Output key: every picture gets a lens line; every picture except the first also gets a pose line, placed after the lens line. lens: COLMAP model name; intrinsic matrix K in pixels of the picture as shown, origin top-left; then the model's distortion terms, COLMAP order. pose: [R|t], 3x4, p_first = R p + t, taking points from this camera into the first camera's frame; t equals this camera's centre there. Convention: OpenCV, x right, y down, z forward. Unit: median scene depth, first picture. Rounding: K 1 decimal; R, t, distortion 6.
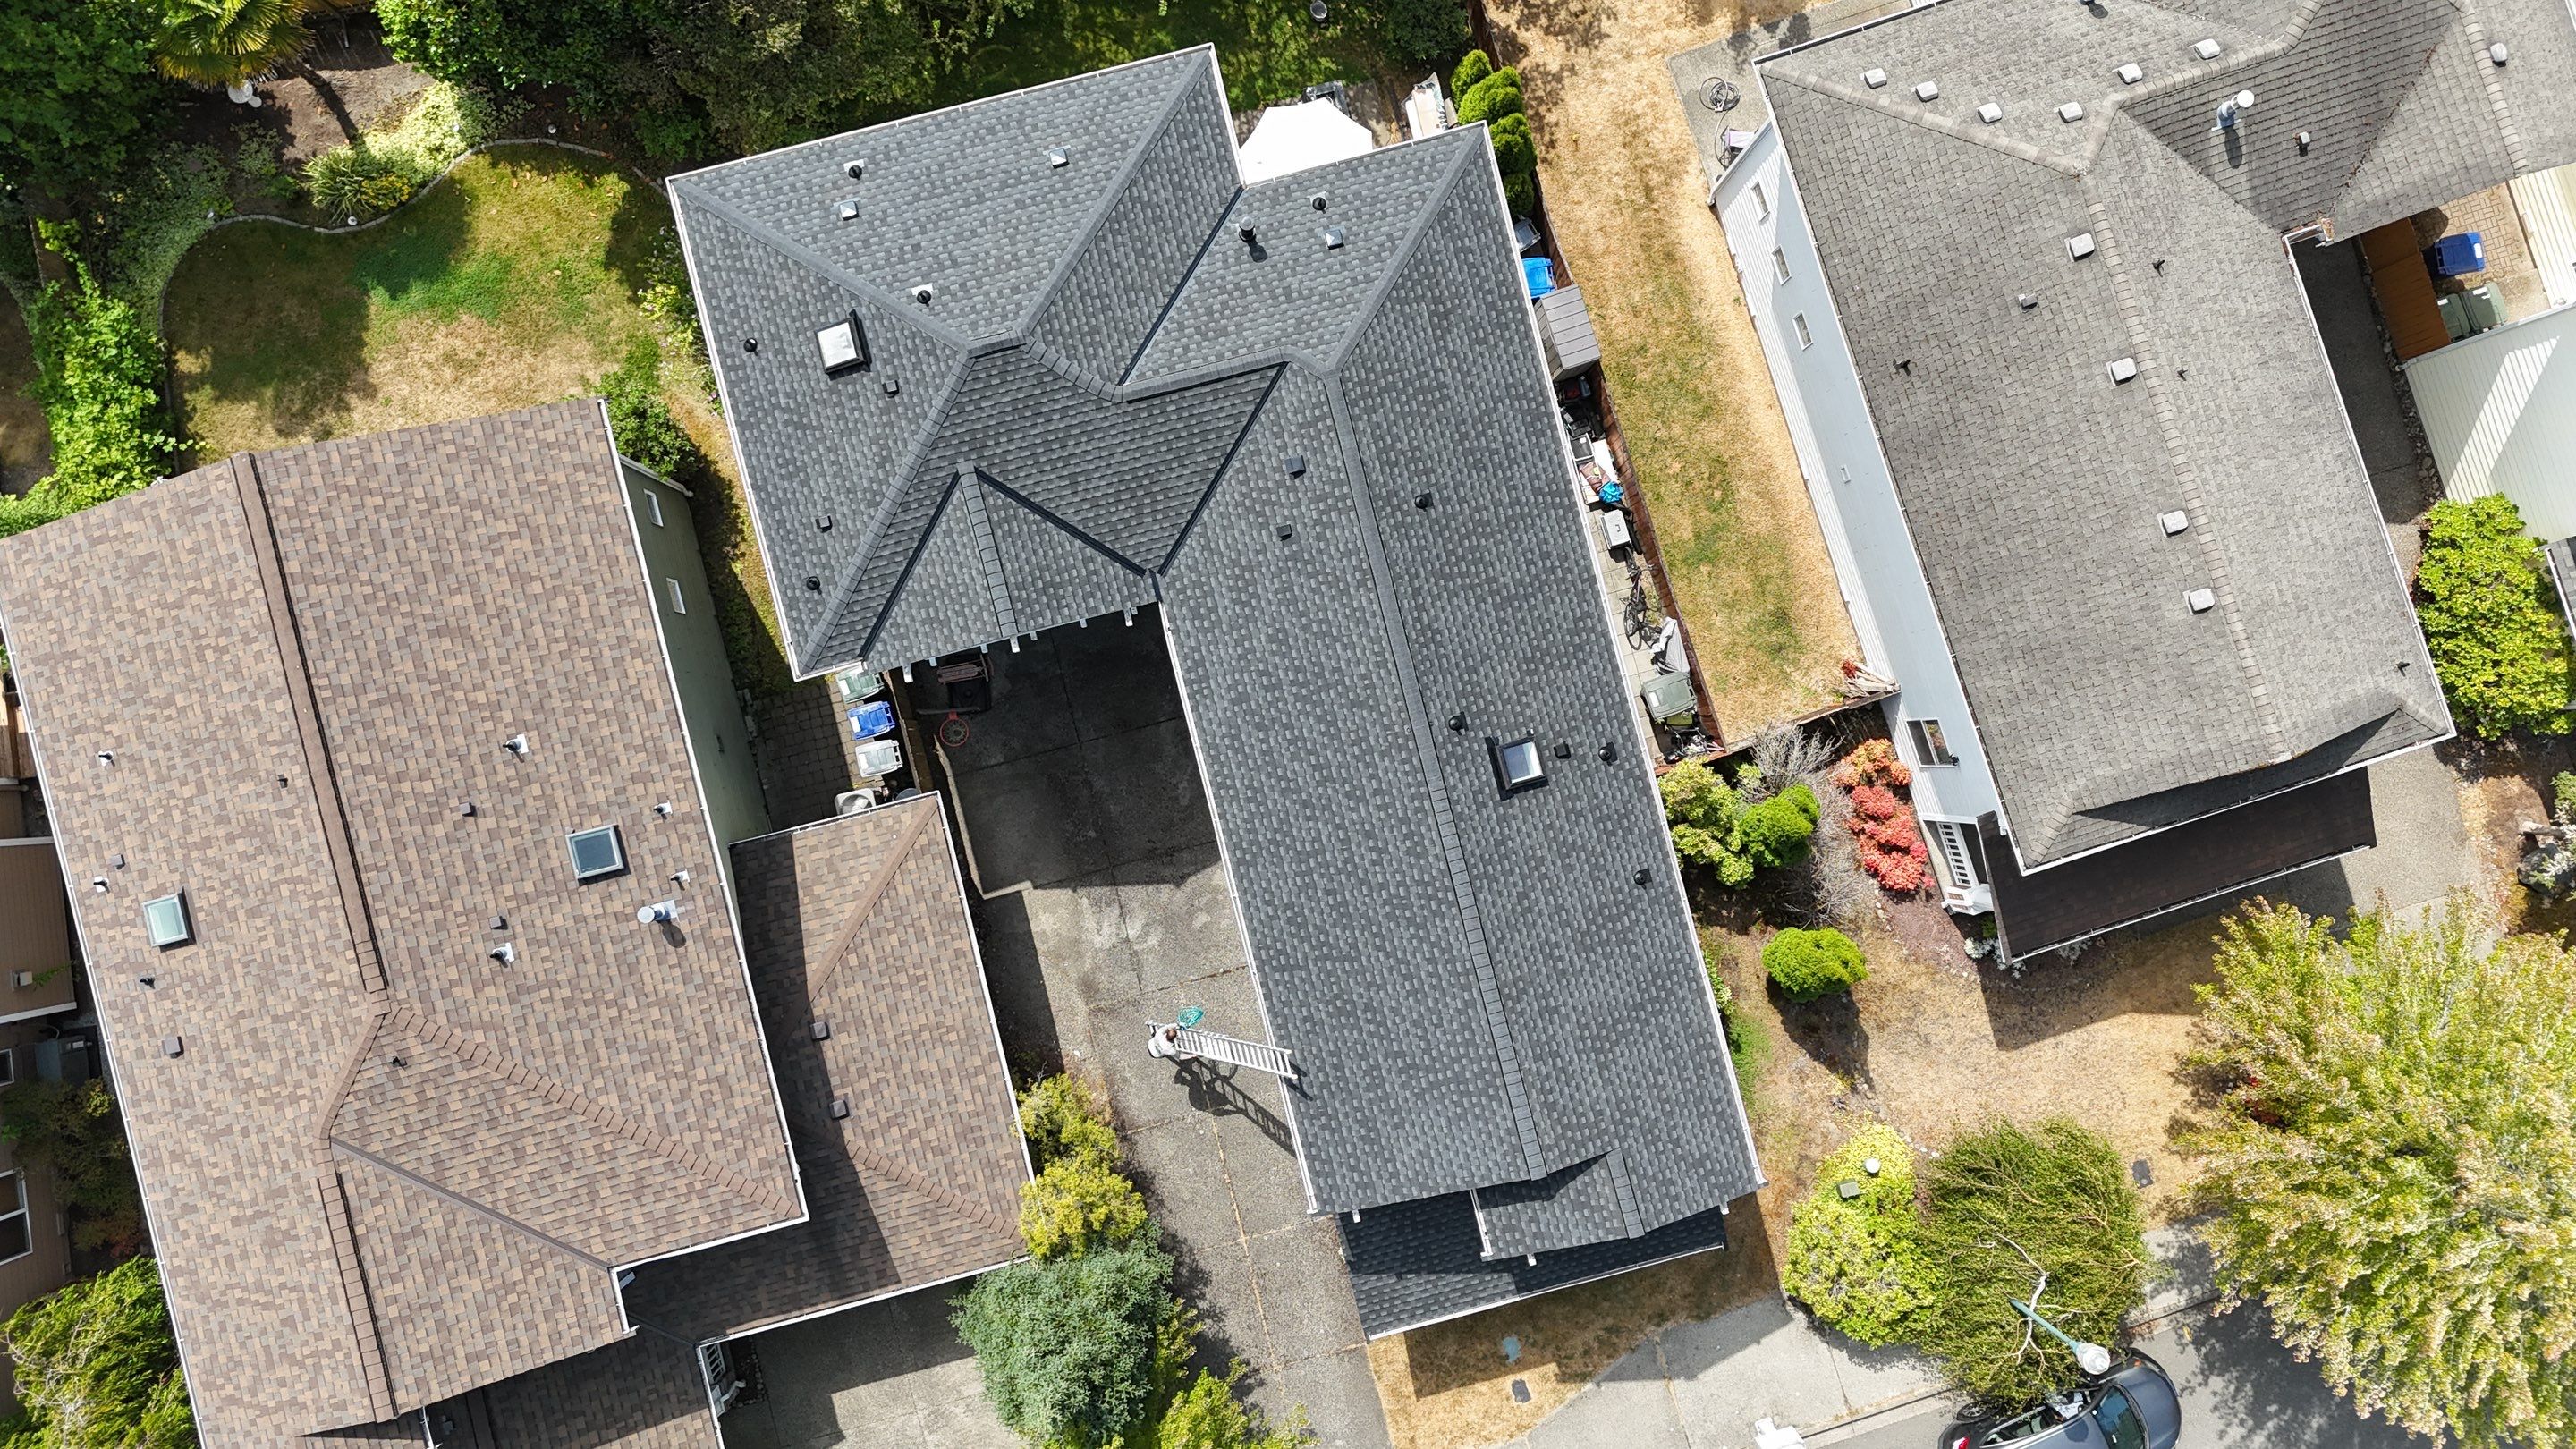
lens RADIAL K [[1920.1, 0, 1290.4], [0, 1920.1, 720.2], [0, 0, 1]] dist [0.021266, -0.010221]
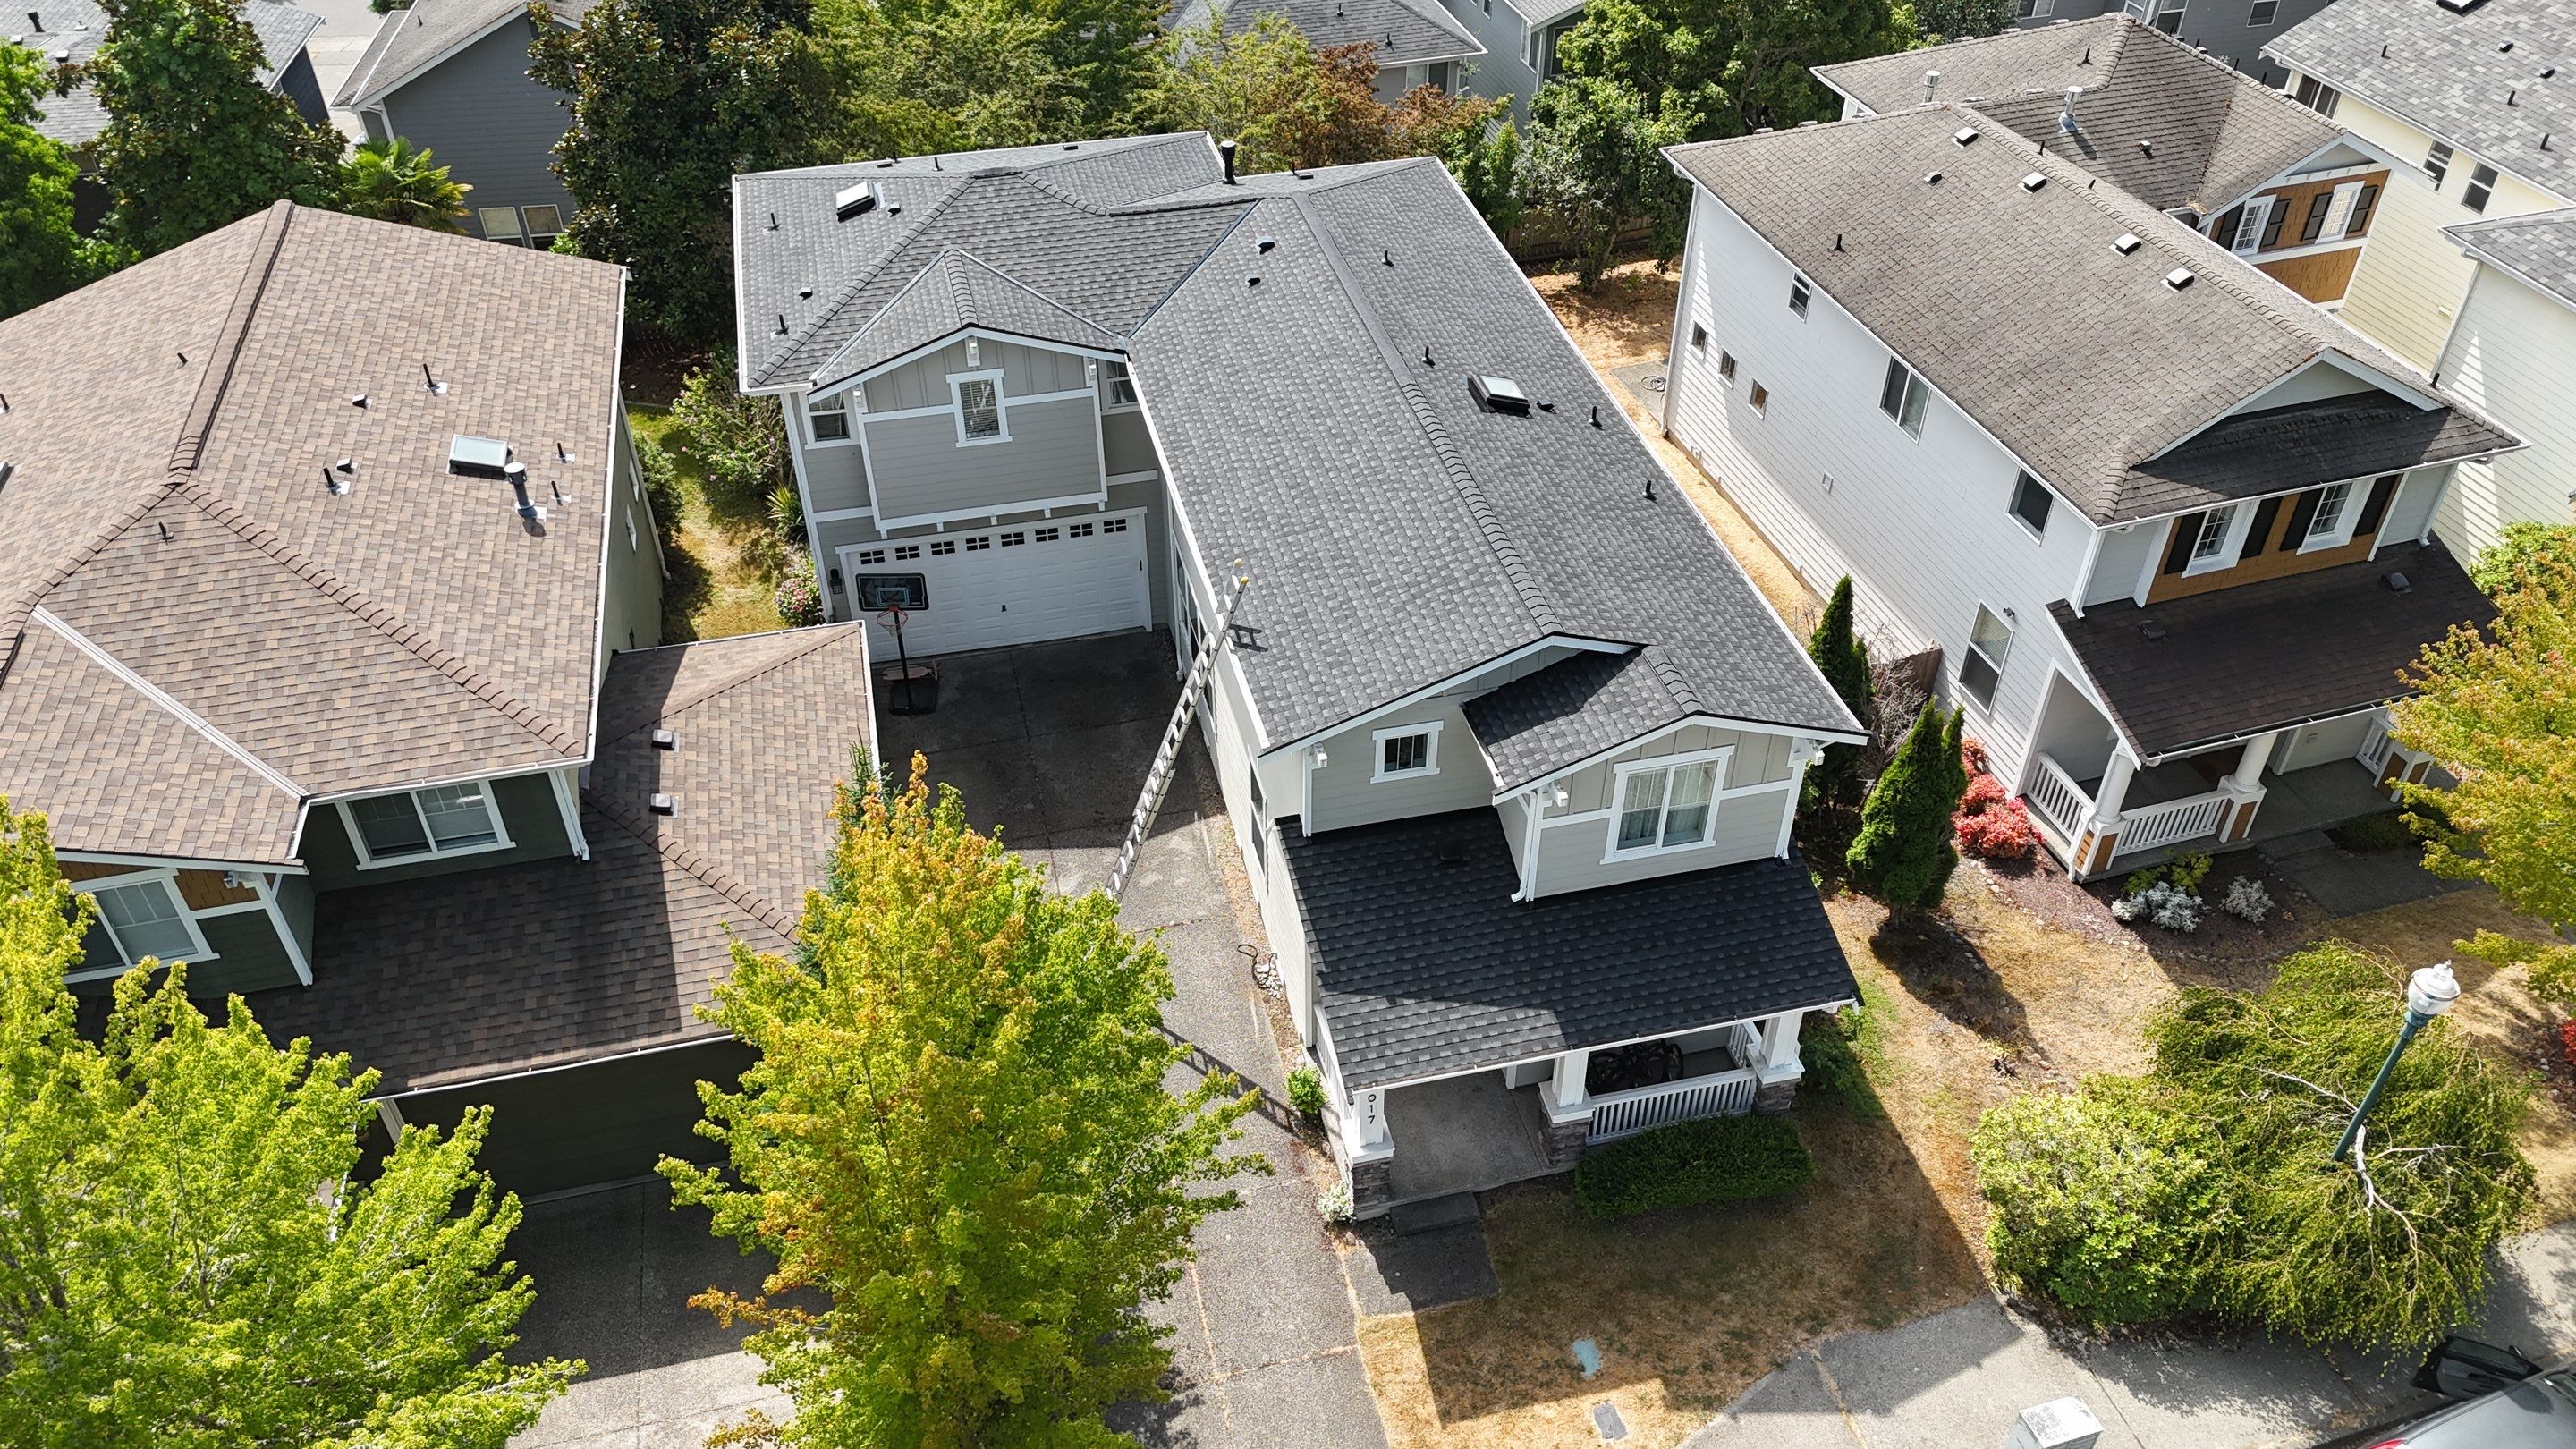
lens RADIAL K [[1920.1, 0, 1289.6], [0, 1920.1, 716.9], [0, 0, 1]] dist [0.021266, -0.010221]
pose [[0.999609, -0.007037, -0.027056, 0.036491], [-0.016047, 0.648065, -0.761416, 0.711271], [0.022892, 0.761553, 0.647698, 0.443166]]
